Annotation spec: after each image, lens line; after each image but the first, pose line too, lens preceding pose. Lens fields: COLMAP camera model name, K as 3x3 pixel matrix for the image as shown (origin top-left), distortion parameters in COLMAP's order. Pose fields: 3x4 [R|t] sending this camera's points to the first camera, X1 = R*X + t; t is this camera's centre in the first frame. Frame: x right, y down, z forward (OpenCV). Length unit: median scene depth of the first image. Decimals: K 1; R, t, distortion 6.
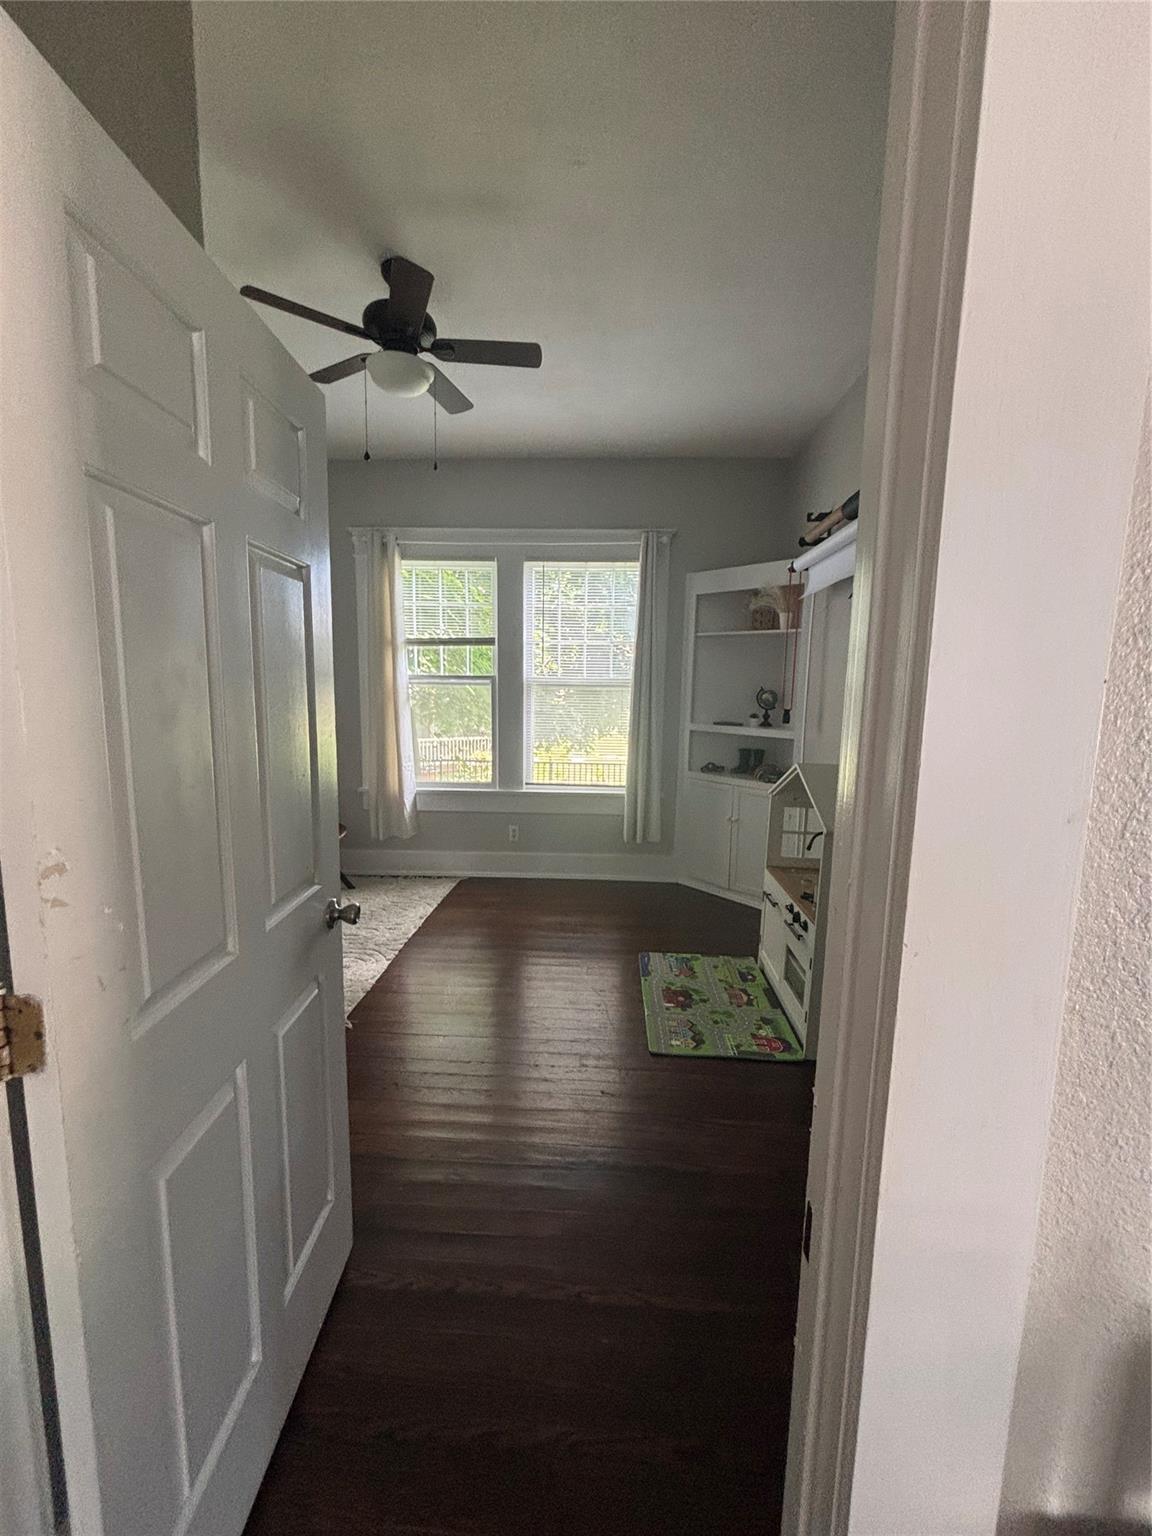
lens RADIAL K [[621.5, 0, 579.5], [0, 621.5, 766.6], [0, 0, 1]] dist [0.002038, -0.001508]
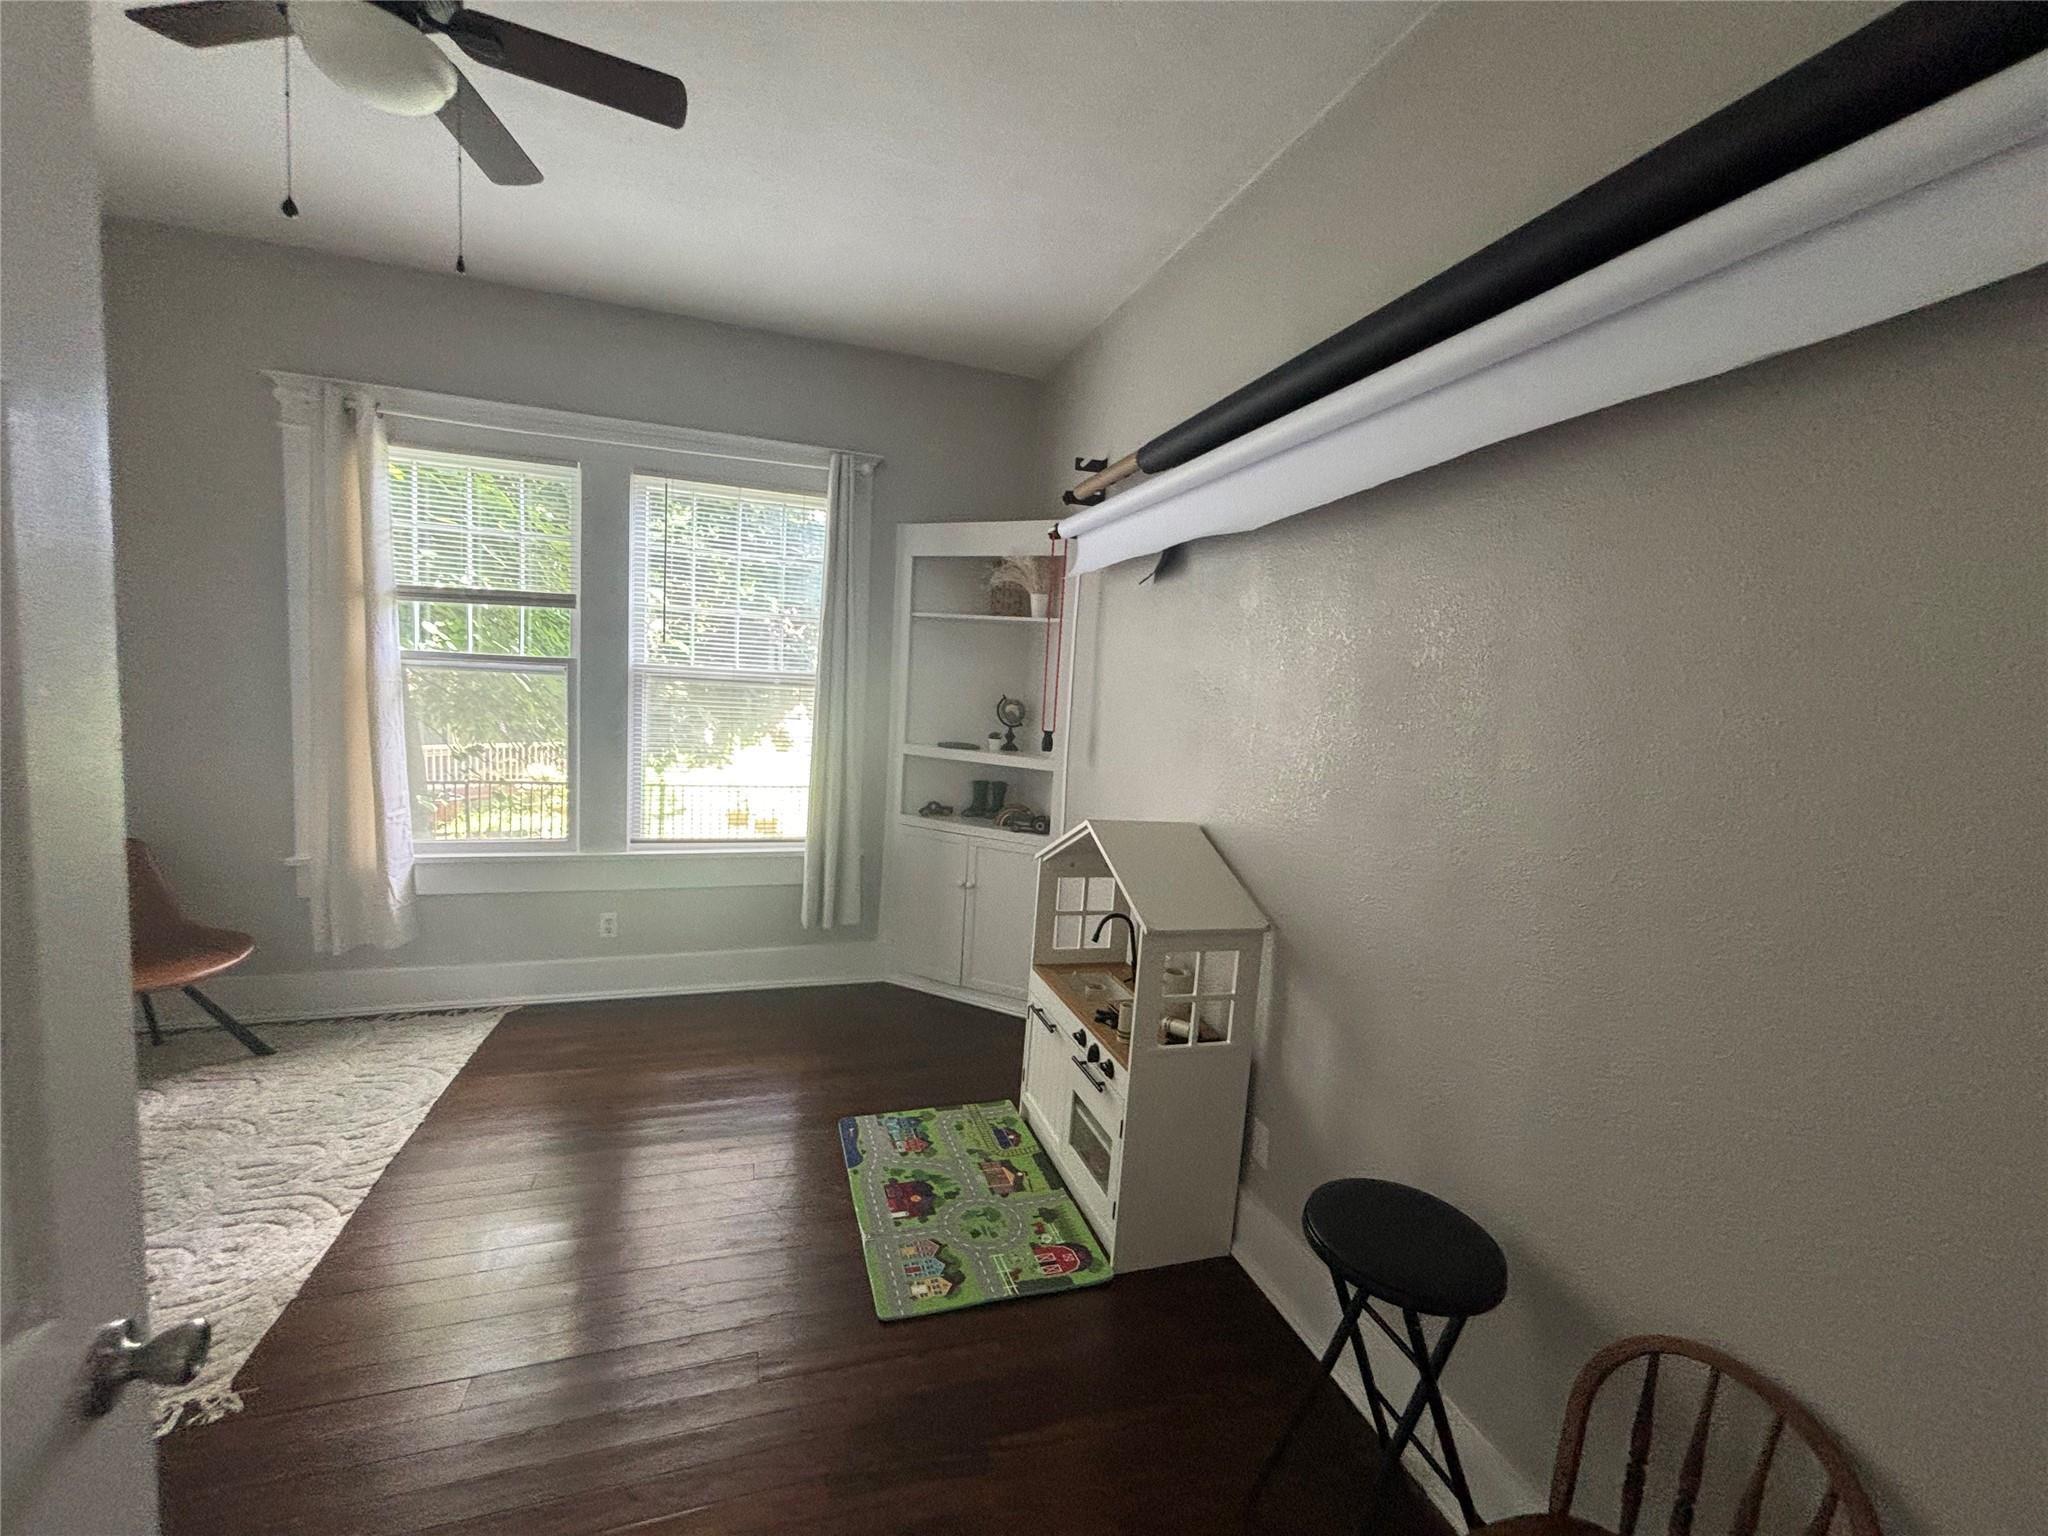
lens RADIAL K [[828.7, 0, 1023.0], [0, 828.7, 761.7], [0, 0, 1]] dist [0.002038, -0.001508]
pose [[0.932300, 0.001687, 0.361682, -0.026784], [0.006064, 0.999776, -0.020294, -0.033015], [-0.361635, 0.021113, 0.932081, 0.119989]]
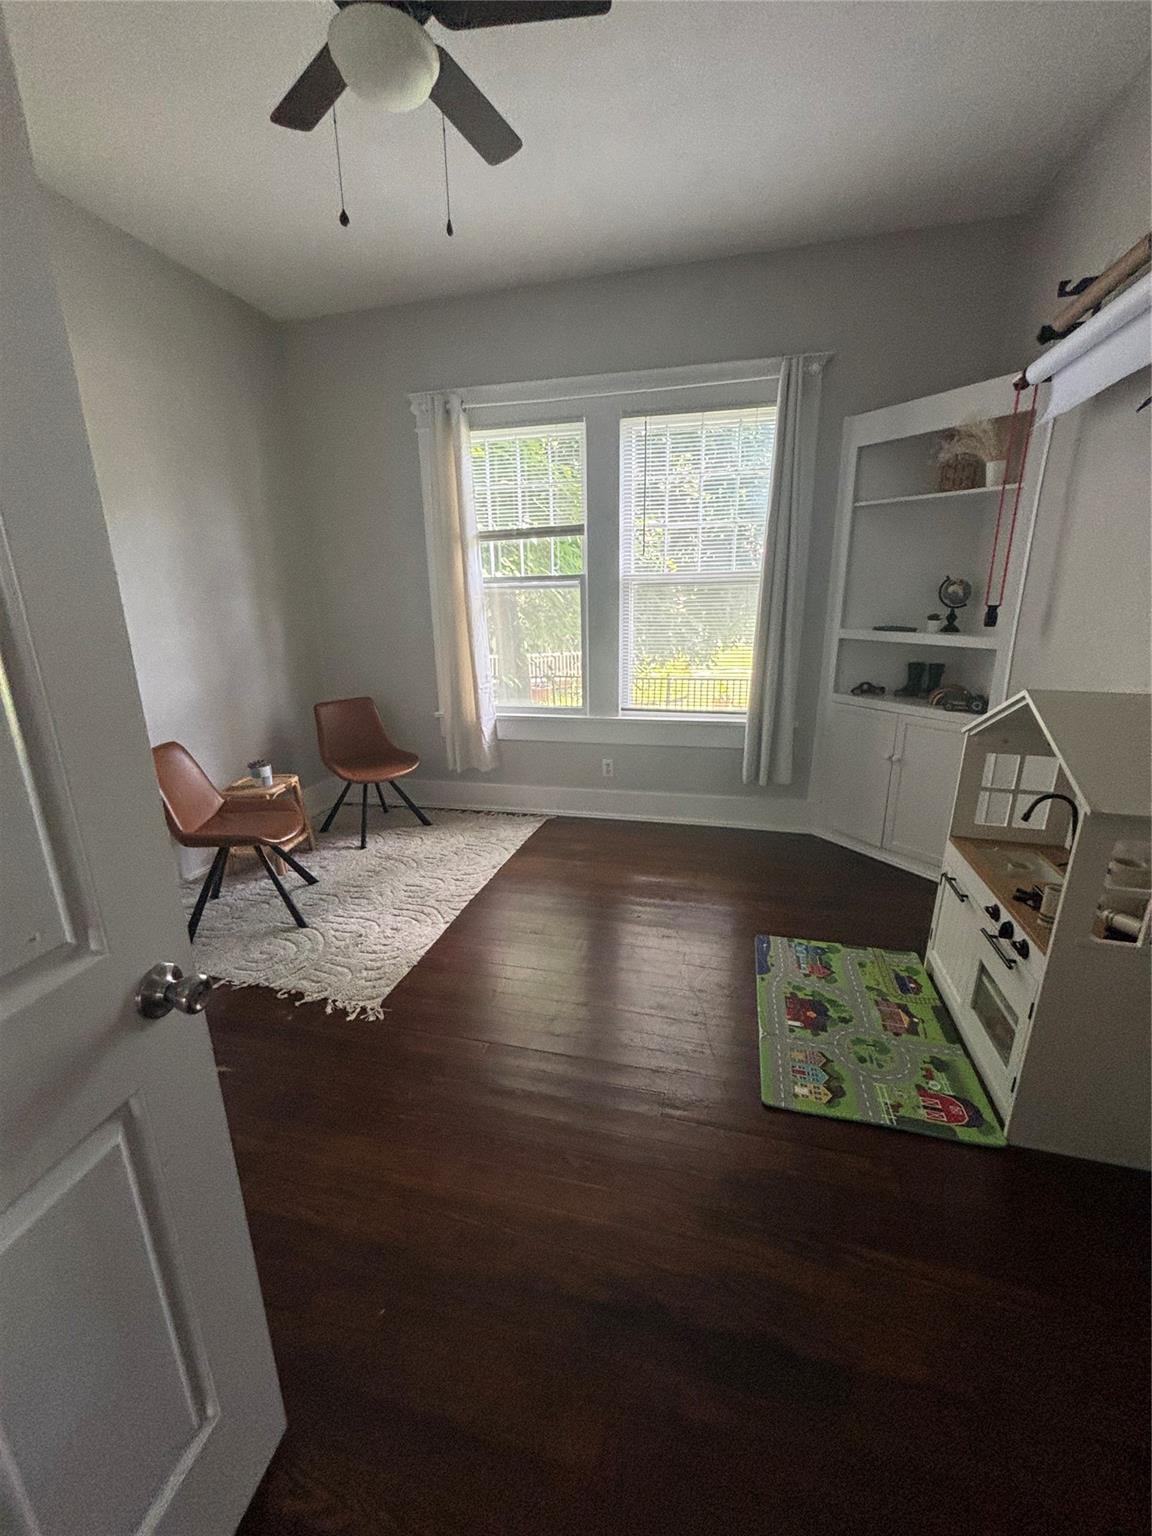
lens RADIAL K [[621.5, 0, 578.8], [0, 621.5, 767.3], [0, 0, 1]] dist [0.002038, -0.001508]
pose [[0.980030, 0.023346, -0.197473, 0.023073], [0.004491, 0.990232, 0.139358, -0.011104], [0.198798, -0.137462, 0.970352, 0.191019]]
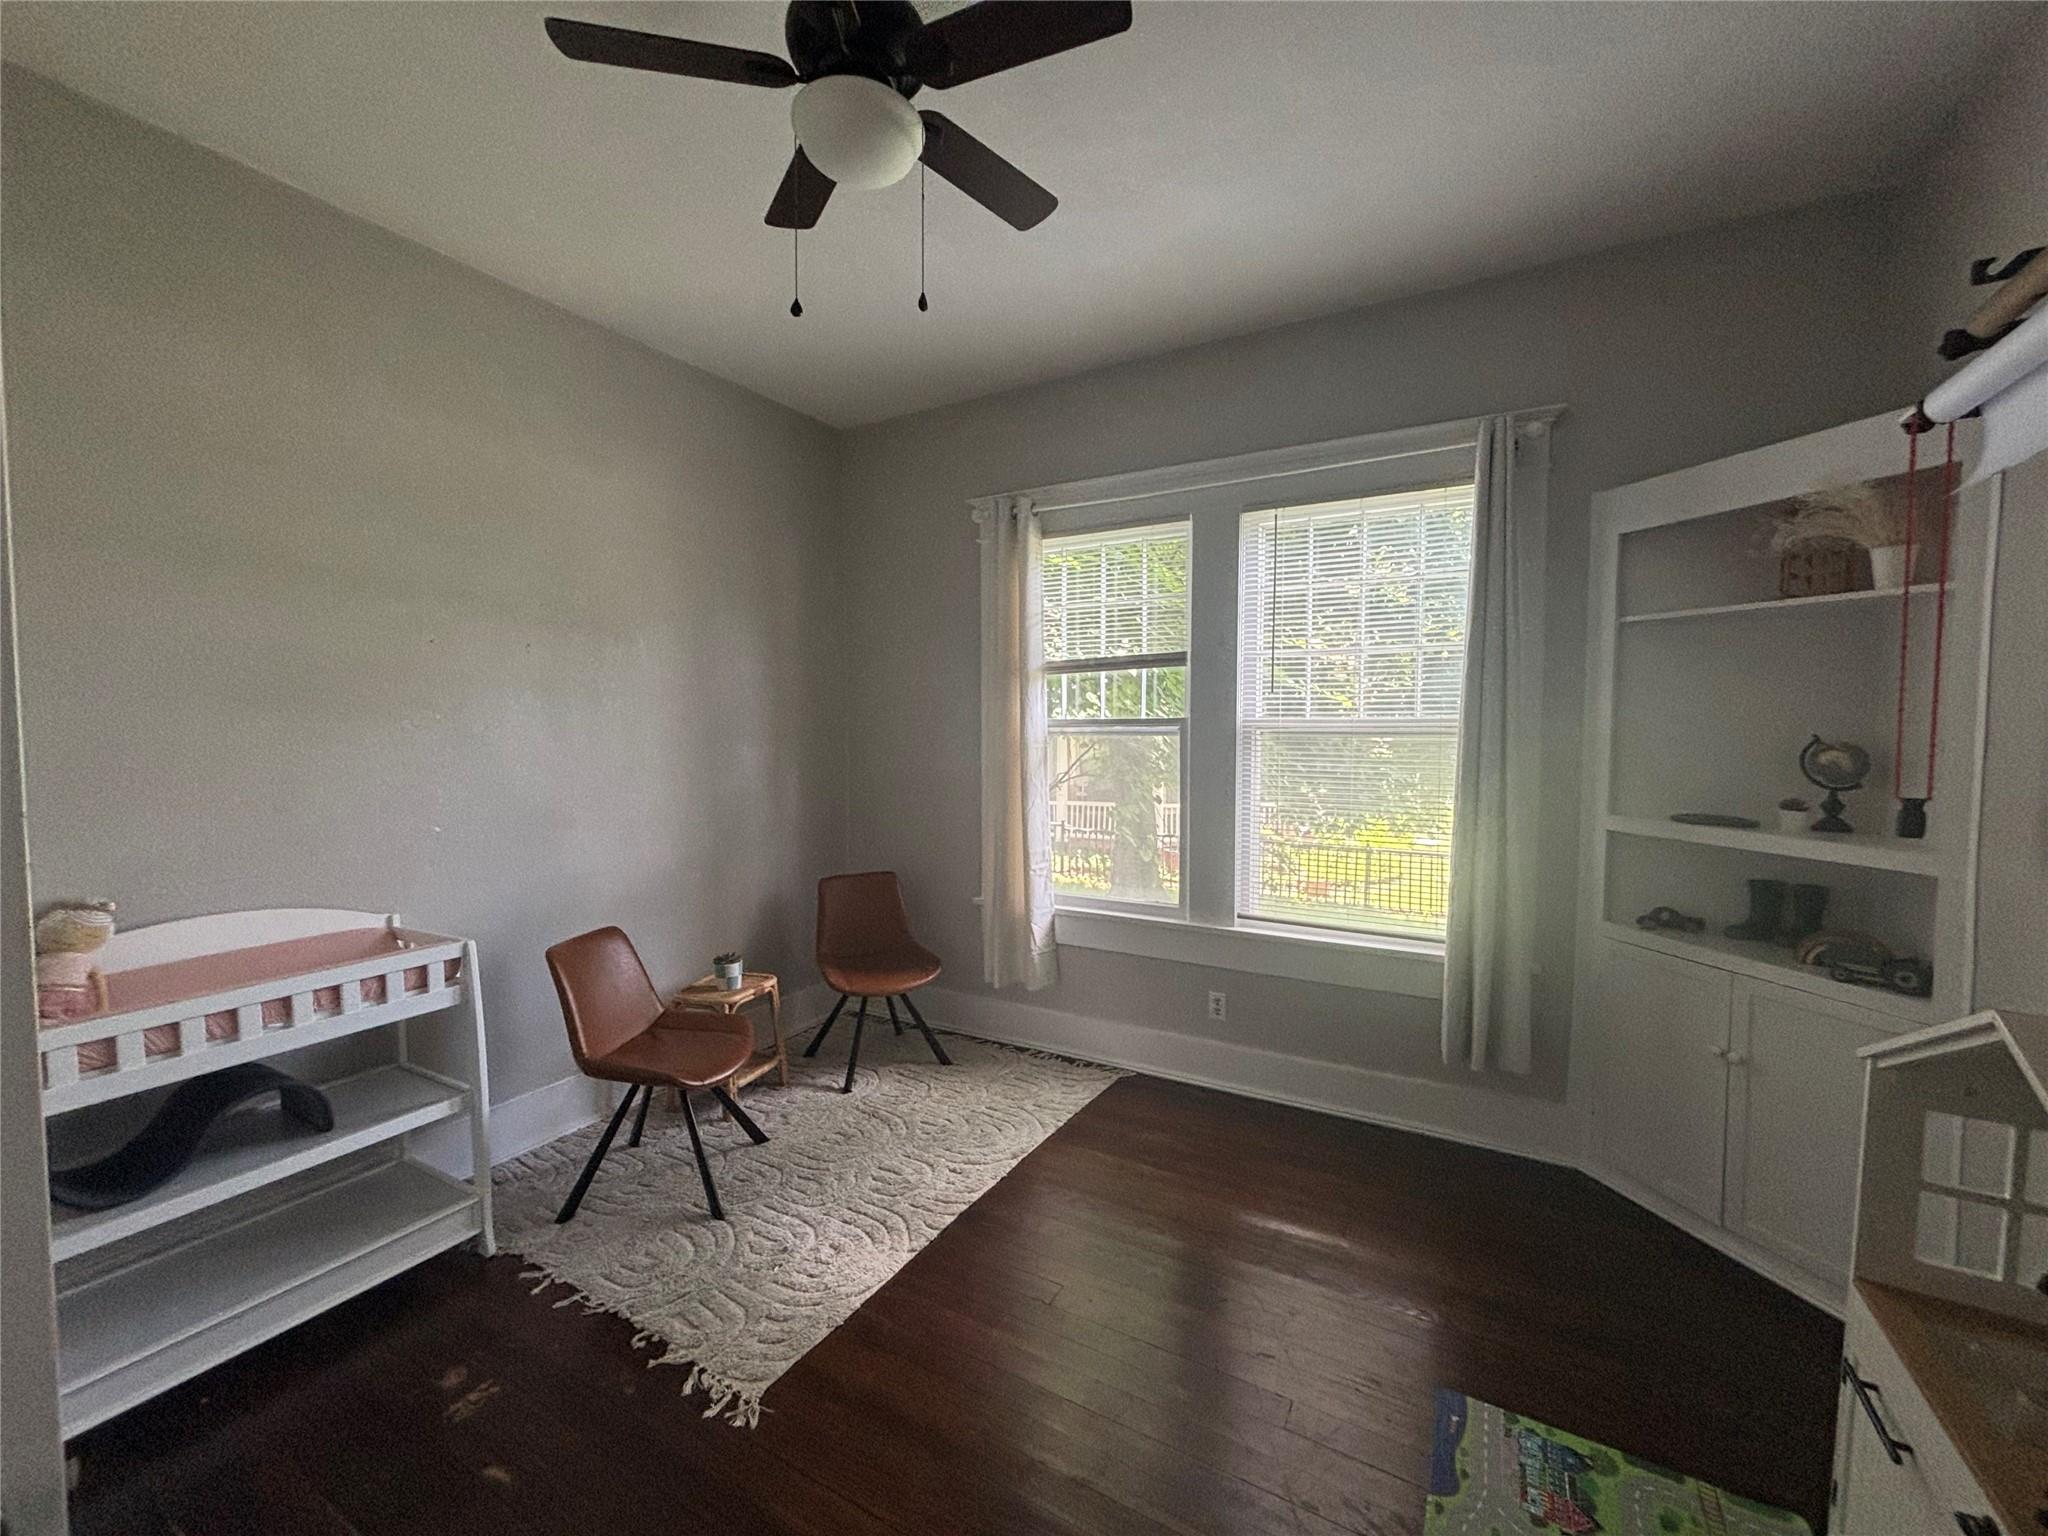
lens RADIAL K [[828.7, 0, 1020.7], [0, 828.7, 764.0], [0, 0, 1]] dist [0.002038, -0.001508]
pose [[0.889405, 0.005544, -0.457087, 0.078687], [-0.044714, 0.996186, -0.074923, -0.045141], [0.454929, 0.087075, 0.886261, 0.285343]]
